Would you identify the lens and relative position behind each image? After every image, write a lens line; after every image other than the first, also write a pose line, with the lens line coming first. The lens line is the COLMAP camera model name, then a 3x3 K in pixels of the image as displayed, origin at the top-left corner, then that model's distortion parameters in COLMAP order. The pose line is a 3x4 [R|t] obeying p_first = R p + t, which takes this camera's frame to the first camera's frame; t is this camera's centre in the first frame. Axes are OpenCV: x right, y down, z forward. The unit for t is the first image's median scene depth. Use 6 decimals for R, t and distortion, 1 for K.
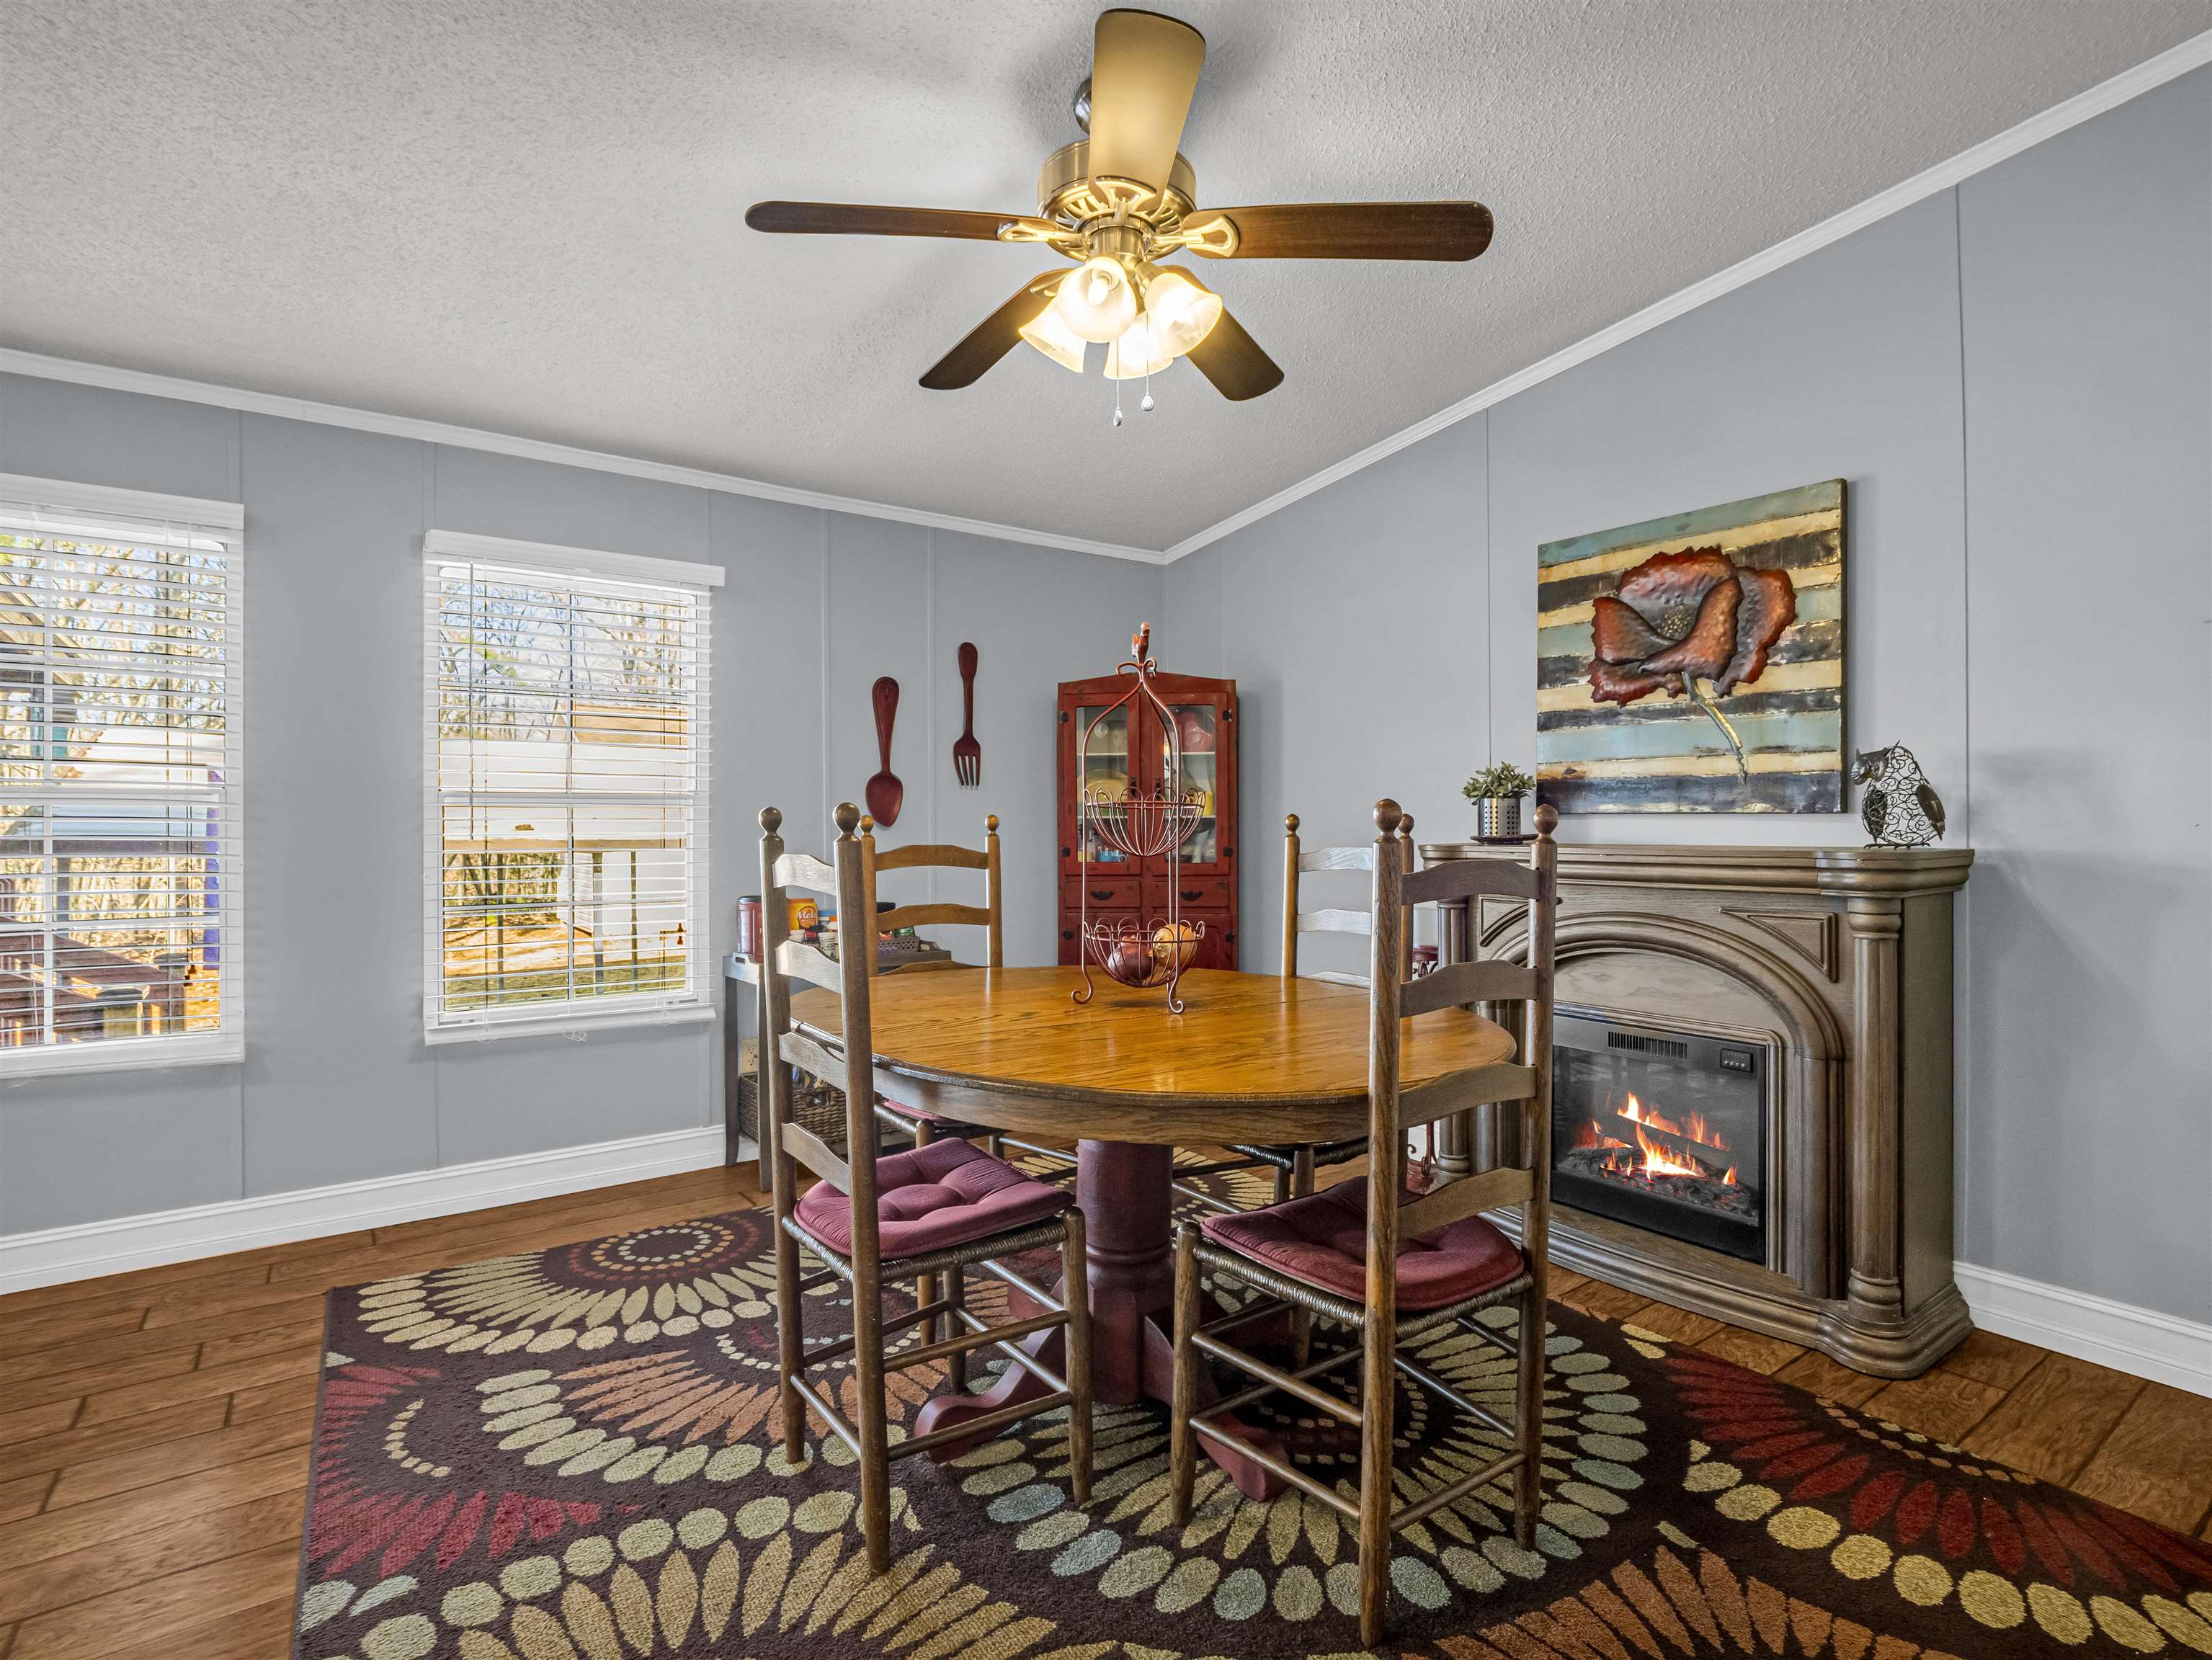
lens RADIAL K [[1088.6, 0, 1091.3], [0, 1088.6, 821.2], [0, 0, 1]] dist [-0.017627, 0.000096]
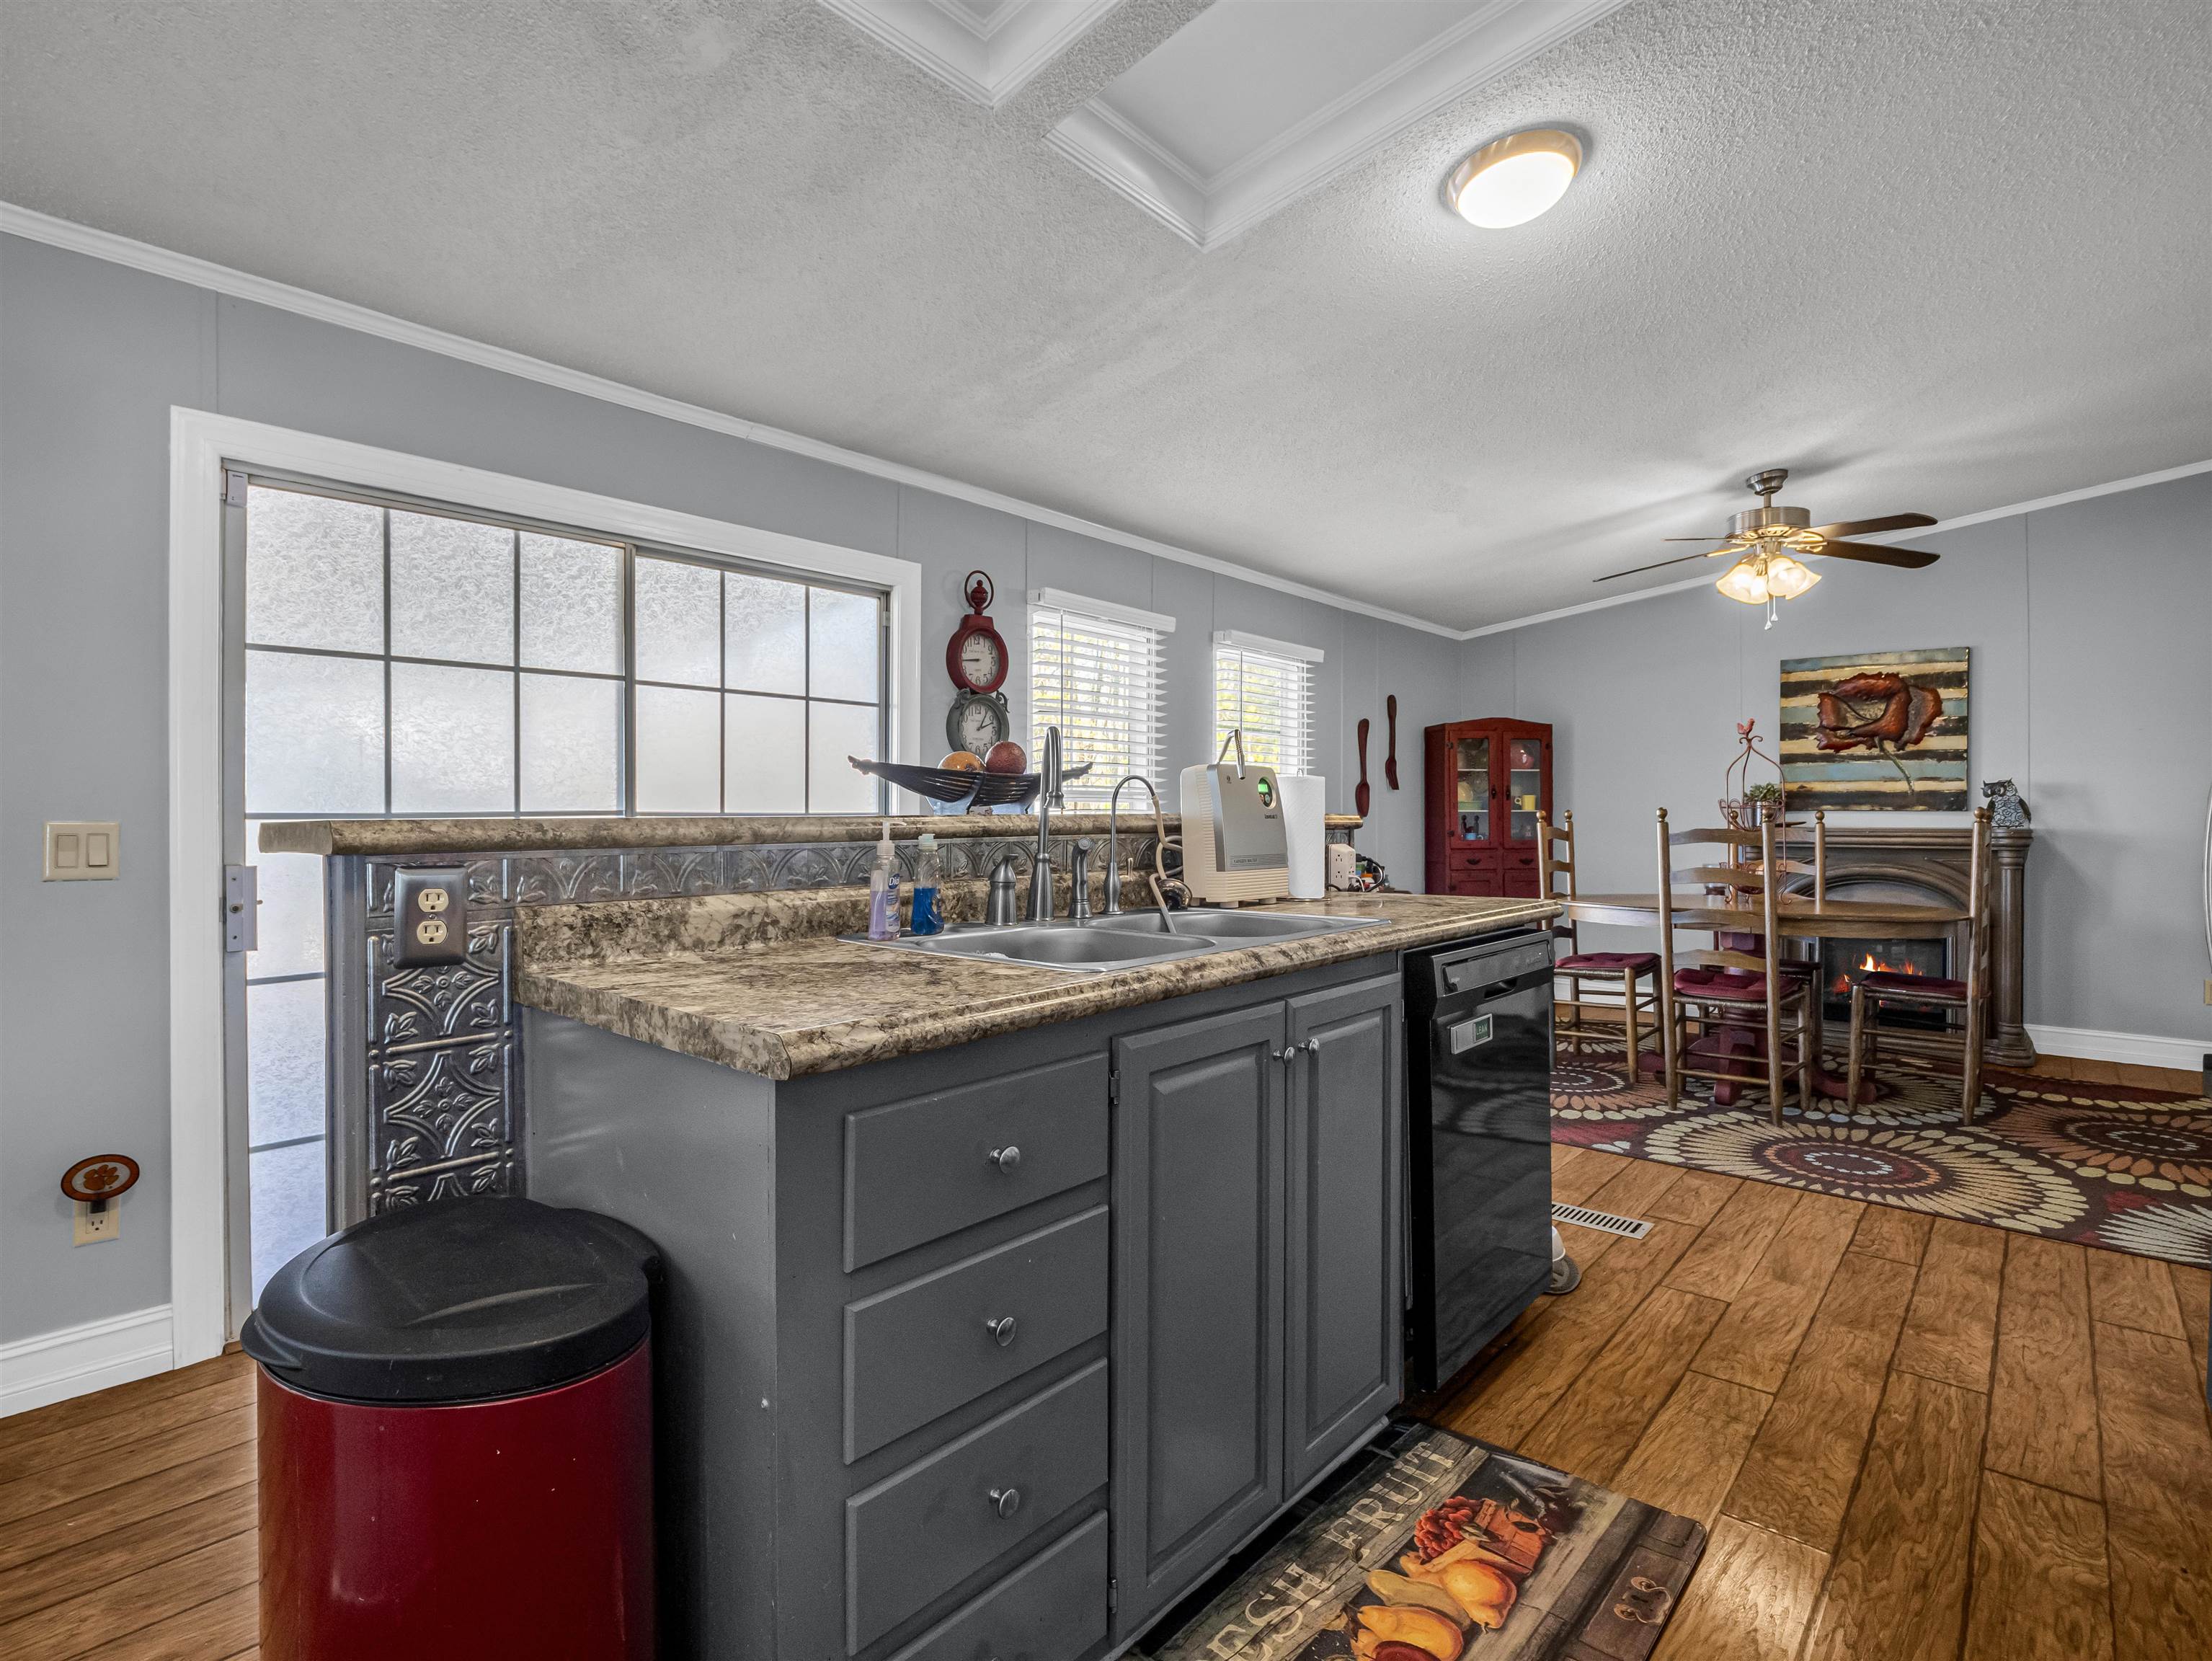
lens RADIAL K [[1088.7, 0, 1102.6], [0, 1088.7, 800.5], [0, 0, 1]] dist [-0.017627, 0.000096]
pose [[0.975588, 0.005844, 0.219533, -1.240647], [-0.004272, 0.999962, -0.007637, -0.004526], [-0.219569, 0.006513, 0.975575, -0.576517]]
